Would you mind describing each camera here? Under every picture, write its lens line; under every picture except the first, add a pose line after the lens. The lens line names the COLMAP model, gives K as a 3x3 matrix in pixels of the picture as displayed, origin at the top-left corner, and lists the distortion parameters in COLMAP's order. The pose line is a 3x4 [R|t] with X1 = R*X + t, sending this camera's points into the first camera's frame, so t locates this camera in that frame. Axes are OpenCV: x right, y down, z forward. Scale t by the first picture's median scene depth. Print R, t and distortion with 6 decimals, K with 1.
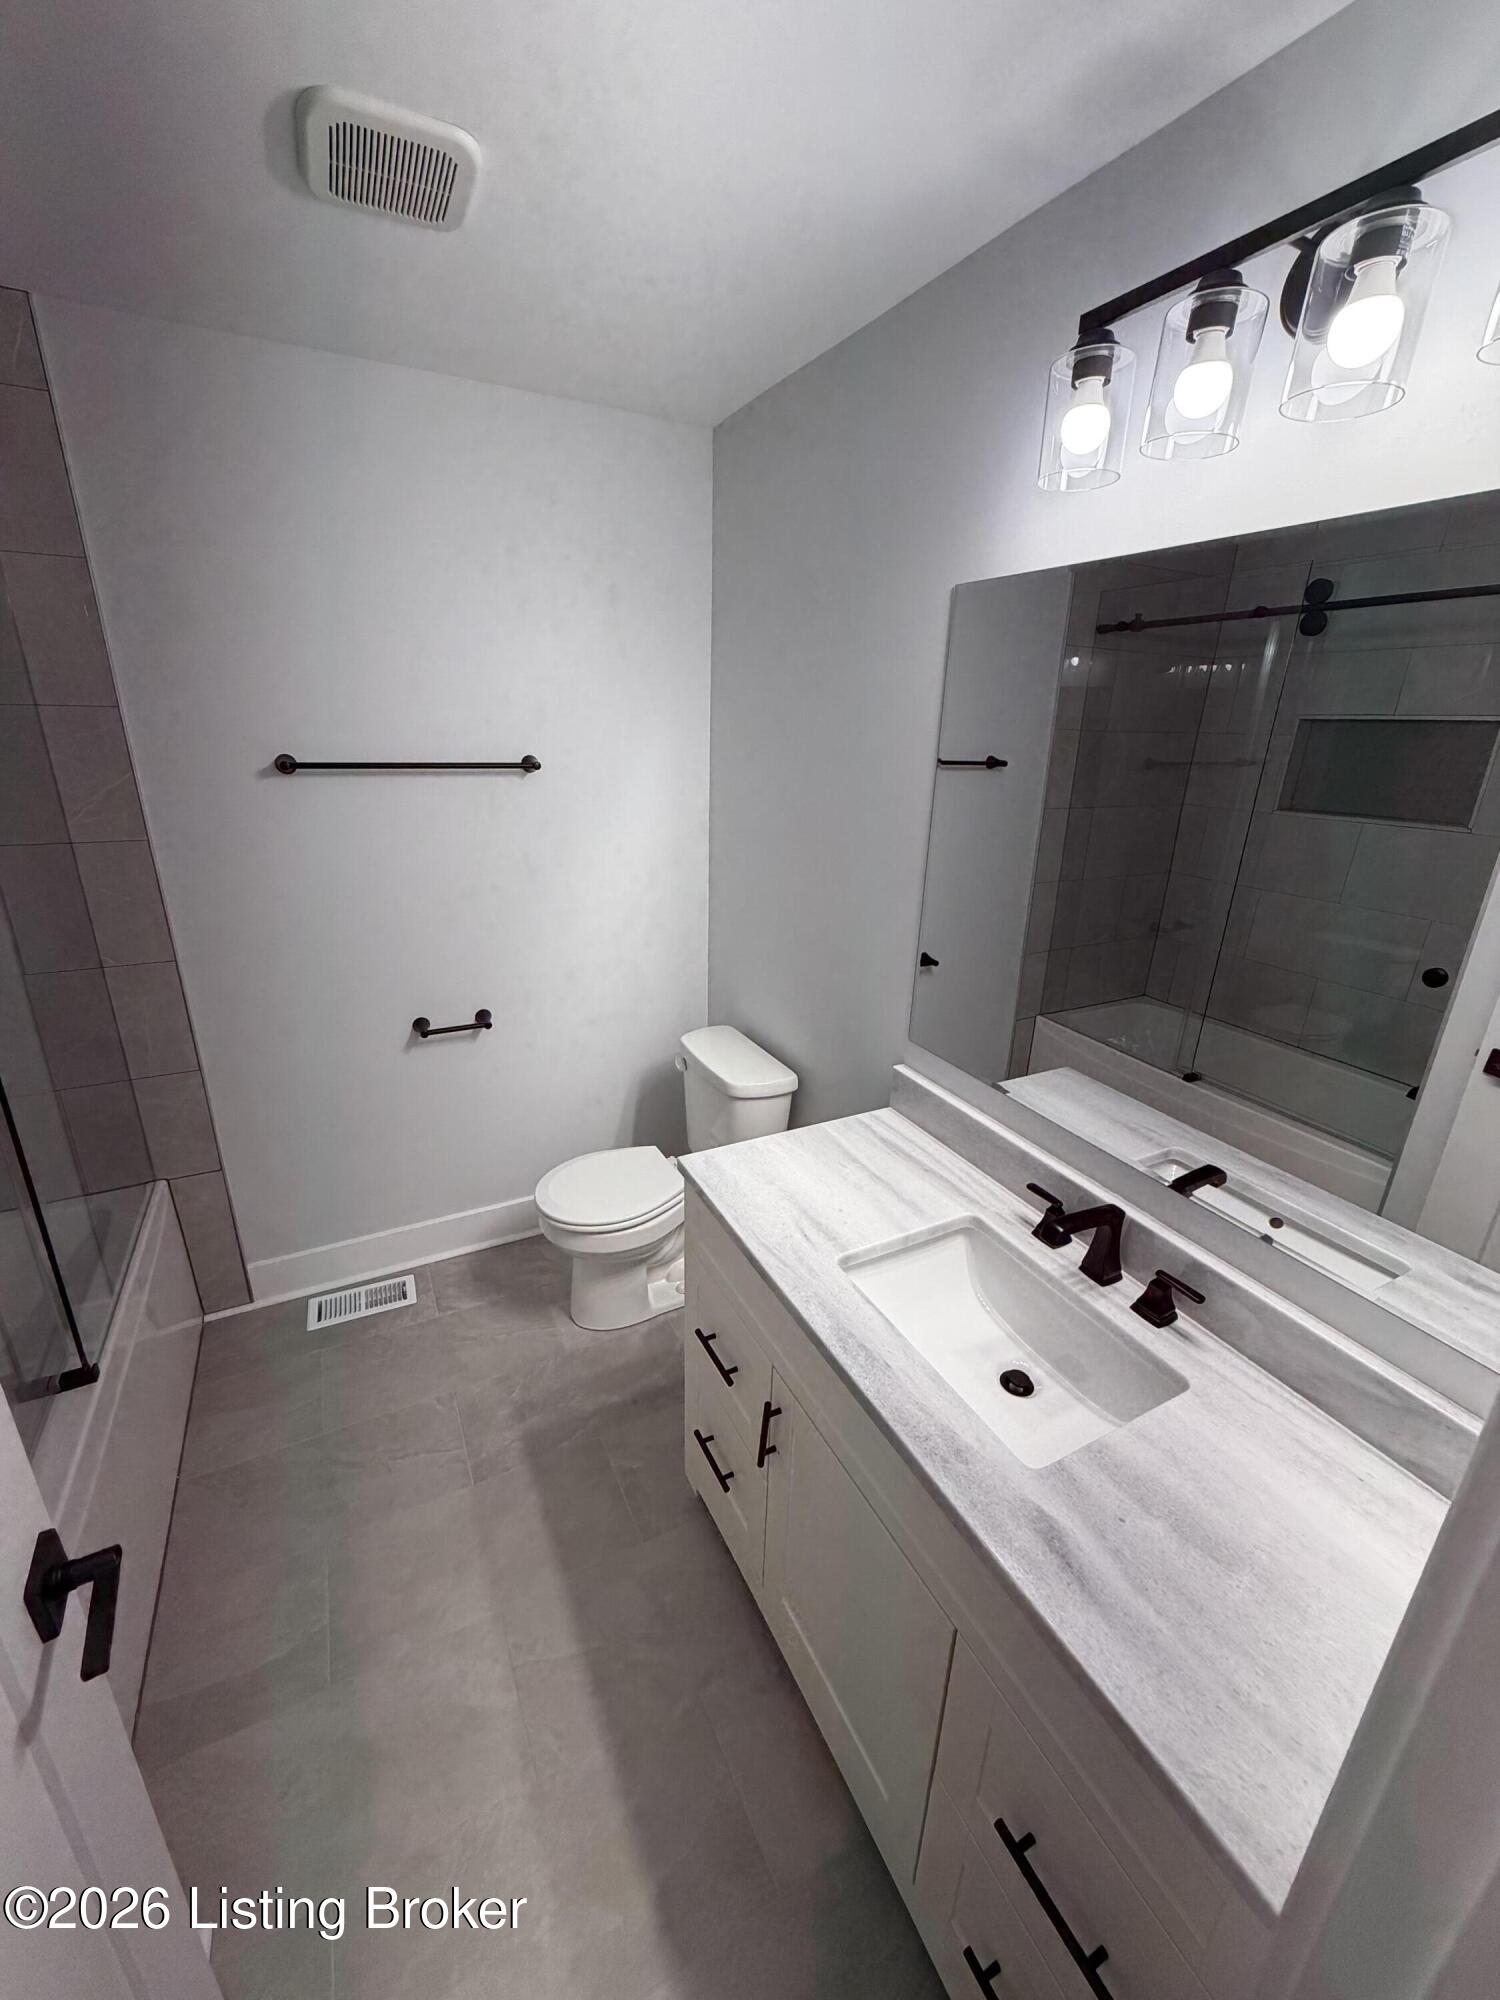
lens RADIAL K [[800.3, 0, 750.0], [0, 800.3, 1000.0], [0, 0, 1]] dist [-0.000439, -0.000070]
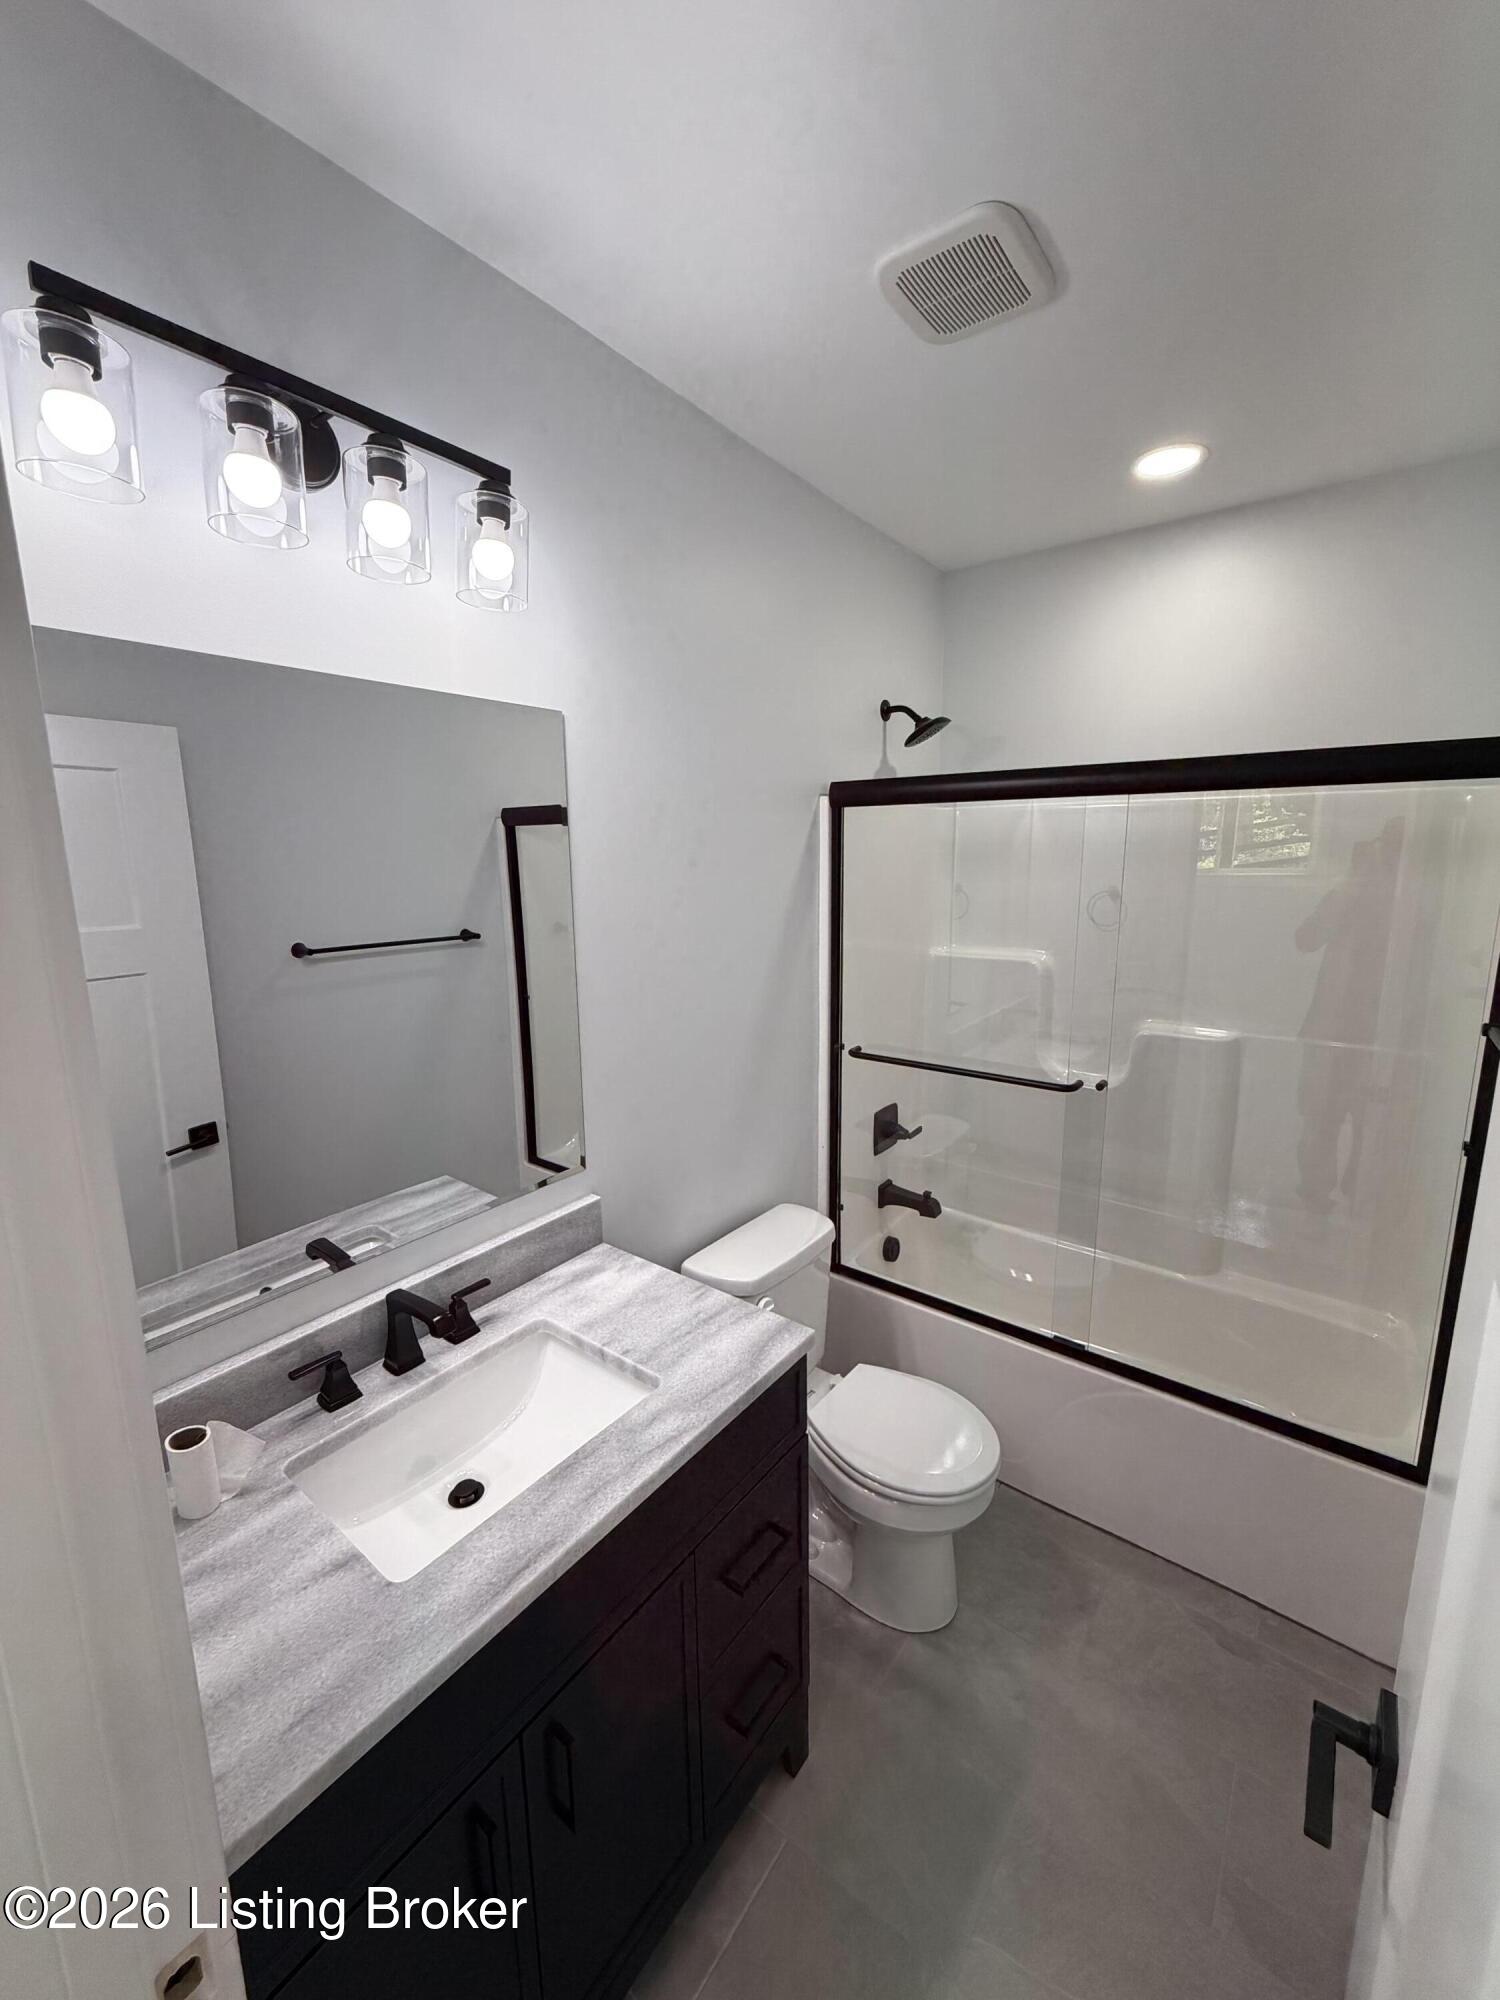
lens RADIAL K [[800.3, 0, 750.0], [0, 800.3, 1000.0], [0, 0, 1]] dist [-0.000439, -0.000070]
pose [[-0.433490, -0.184053, 0.882163, -0.610025], [0.294542, 0.896217, 0.331722, -0.295347], [-0.851664, 0.403633, -0.334289, 0.935259]]
